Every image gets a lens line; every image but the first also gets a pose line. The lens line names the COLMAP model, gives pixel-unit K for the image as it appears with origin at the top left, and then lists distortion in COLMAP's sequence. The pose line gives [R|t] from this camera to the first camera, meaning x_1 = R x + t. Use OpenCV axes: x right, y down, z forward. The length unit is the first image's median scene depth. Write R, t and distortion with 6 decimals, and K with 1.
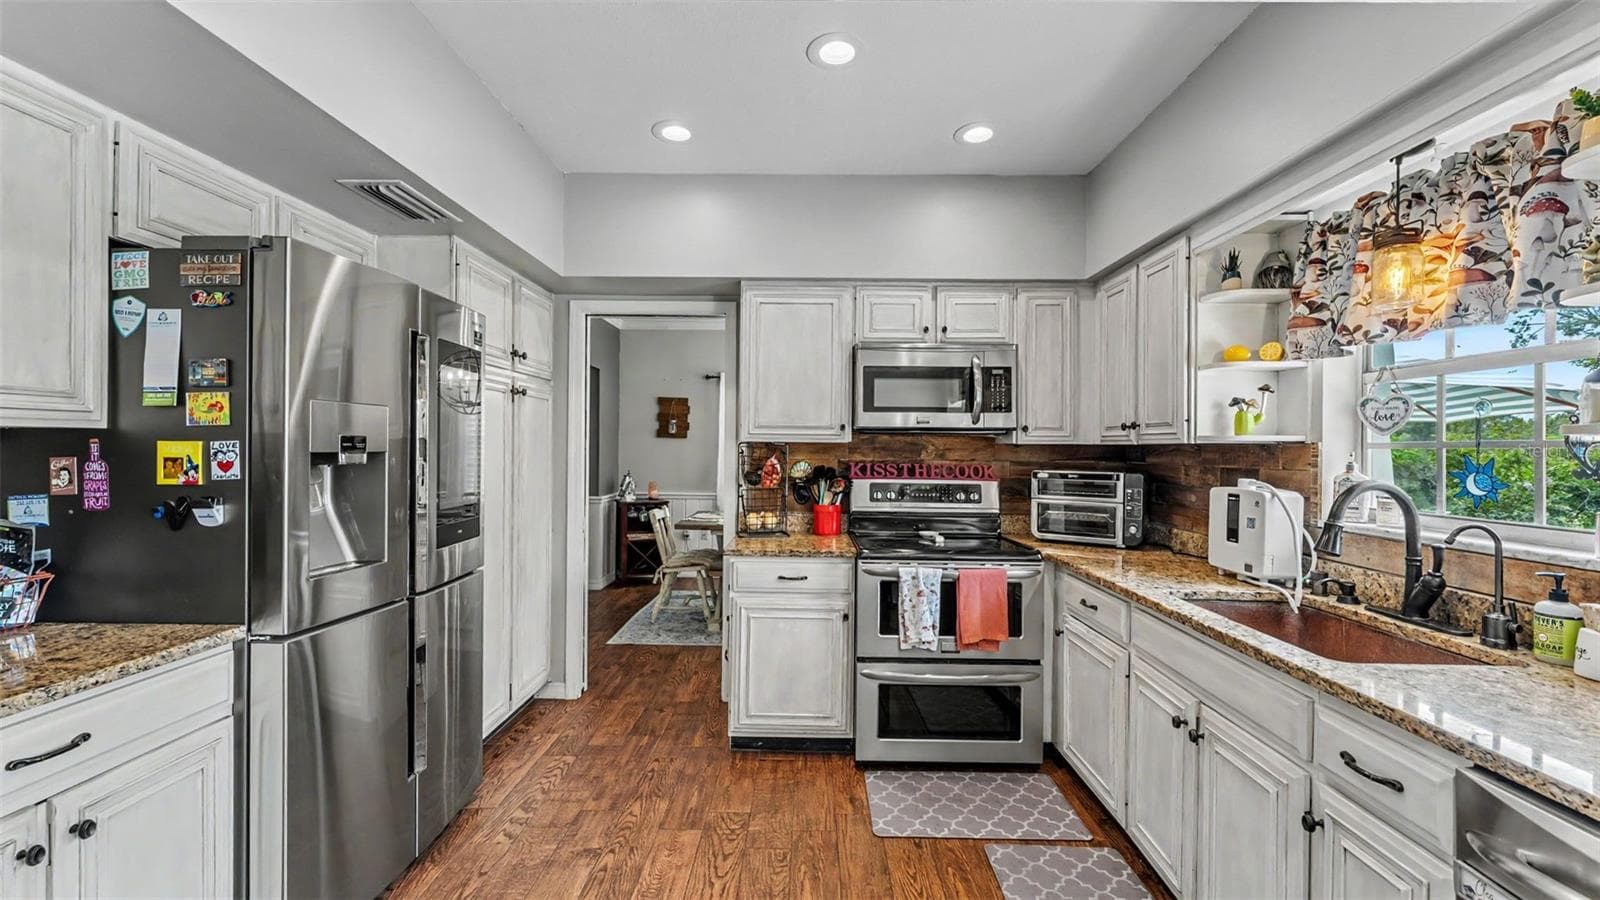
lens RADIAL K [[636.8, 0, 803.3], [0, 636.8, 448.4], [0, 0, 1]] dist [-0.000445, -0.000156]
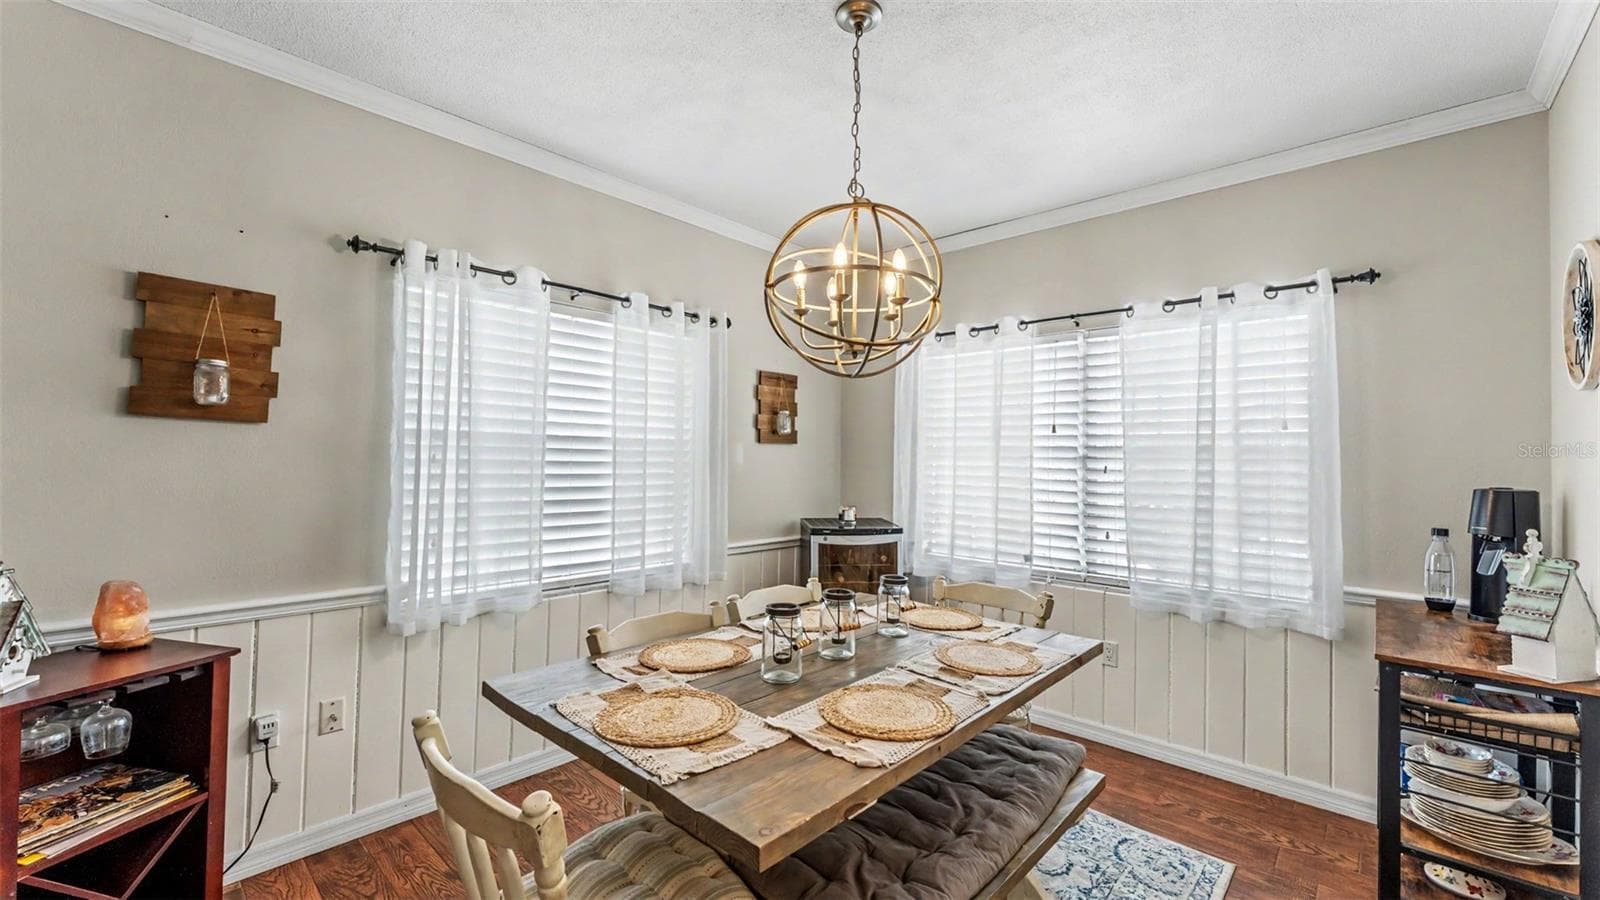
lens RADIAL K [[636.8, 0, 803.3], [0, 636.8, 448.4], [0, 0, 1]] dist [-0.000445, -0.000156]
pose [[0.668358, 0.012056, 0.743742, -0.599685], [-0.008324, 0.999927, -0.008728, -0.007868], [-0.743794, -0.000358, 0.668409, 1.489948]]
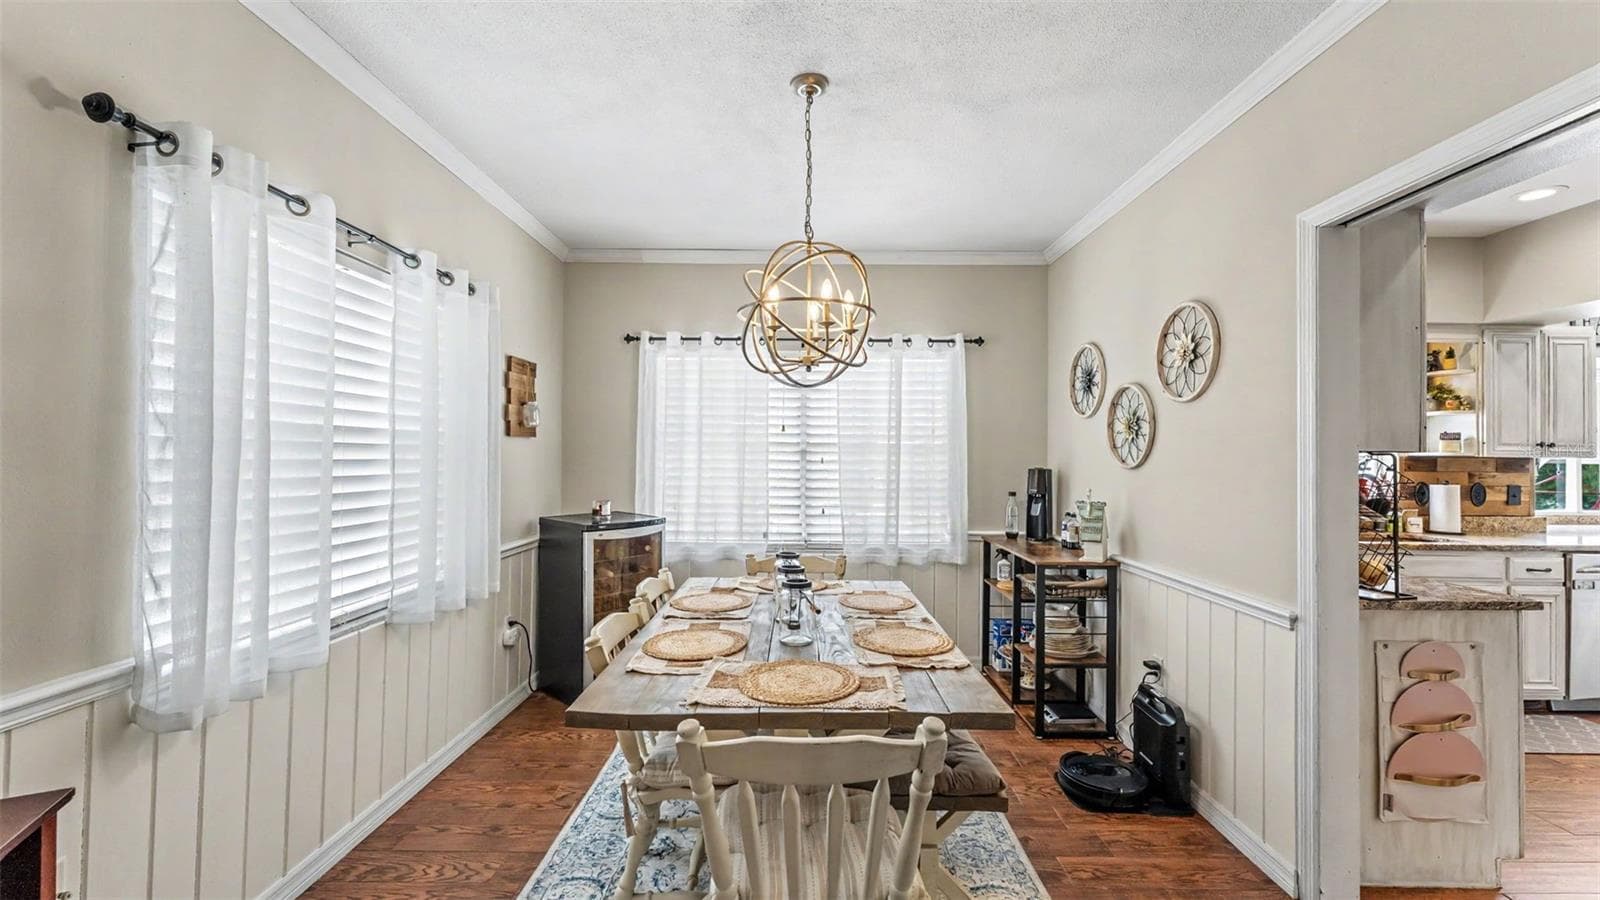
lens RADIAL K [[636.8, 0, 803.3], [0, 636.8, 448.4], [0, 0, 1]] dist [-0.000445, -0.000156]
pose [[-0.007853, 0.001177, 0.999968, -0.885336], [-0.009110, 0.999958, -0.001249, -0.010755], [-0.999928, -0.009120, -0.007842, 1.925579]]
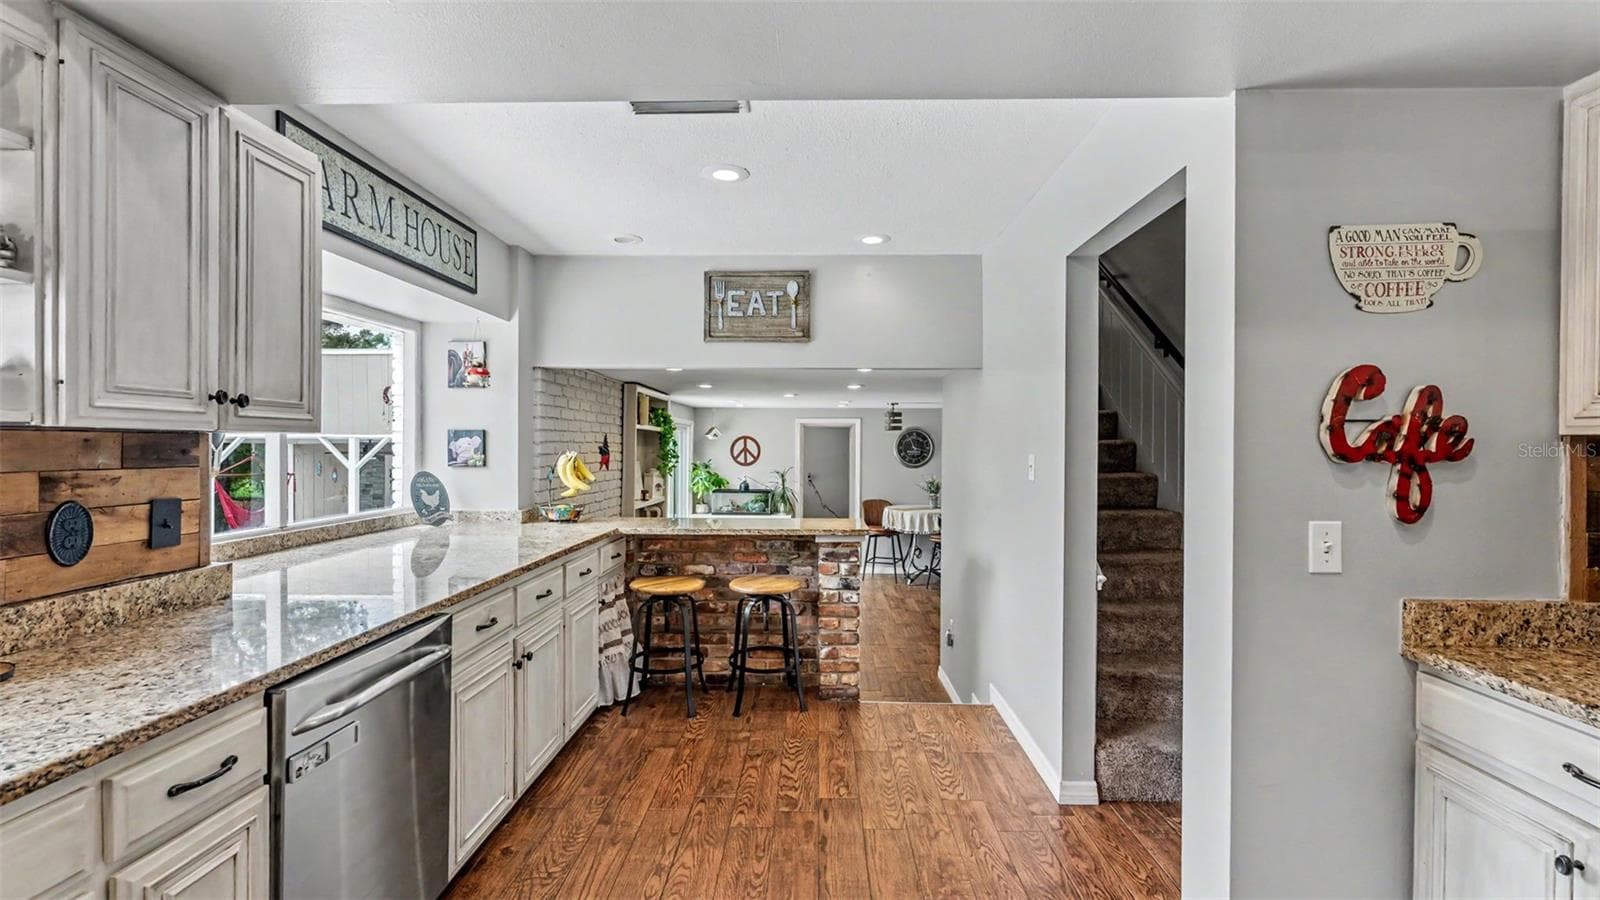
lens RADIAL K [[678.7, 0, 799.7], [0, 678.7, 447.2], [0, 0, 1]] dist [-0.001276, -0.000150]
pose [[-0.999792, -0.014567, 0.014298, -0.005388], [-0.014527, 0.999890, 0.002895, -0.001515], [-0.014338, 0.002686, -0.999894, 0.866123]]
